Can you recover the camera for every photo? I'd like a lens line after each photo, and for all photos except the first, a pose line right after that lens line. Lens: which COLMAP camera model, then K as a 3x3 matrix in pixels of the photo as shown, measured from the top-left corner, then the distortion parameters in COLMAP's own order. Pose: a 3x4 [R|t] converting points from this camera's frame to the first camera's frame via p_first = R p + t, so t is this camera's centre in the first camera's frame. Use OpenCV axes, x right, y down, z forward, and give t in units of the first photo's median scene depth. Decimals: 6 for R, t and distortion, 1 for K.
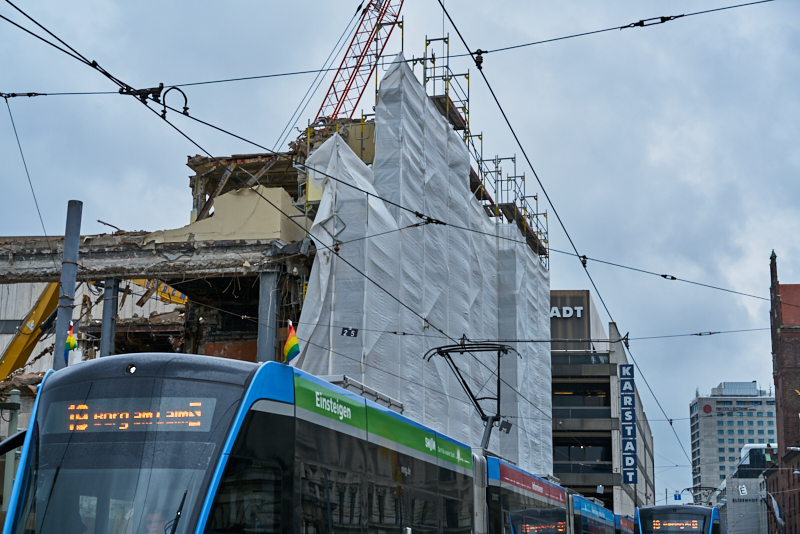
lens RADIAL K [[1249.3, 0, 397.3], [0, 1249.3, 267.4], [0, 0, 1]] dist [0.002084, 0.000000]
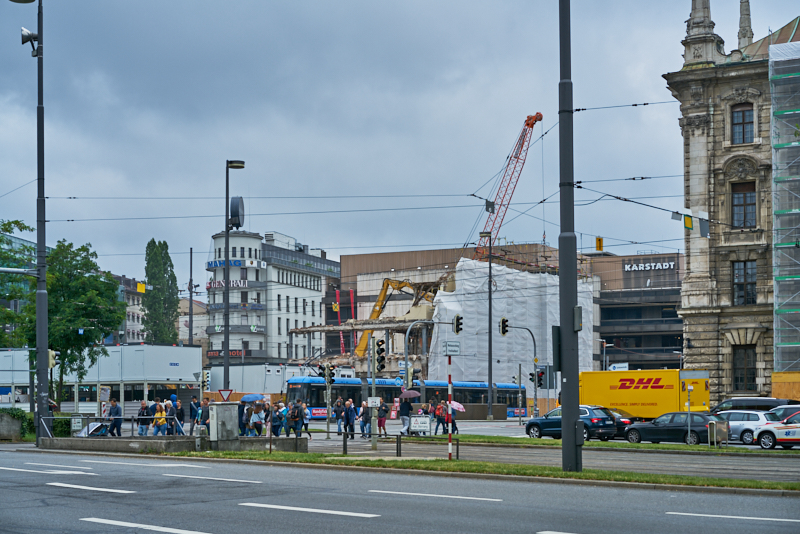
lens RADIAL K [[1679.7, 0, 403.4], [0, 1679.7, 270.5], [0, 0, 1]] dist [0.018961, 0.000000]
pose [[0.949240, -0.045946, -0.311178, 1.453336], [0.090856, 0.987157, 0.131398, -0.853884], [0.301145, -0.153001, 0.941224, -3.870210]]
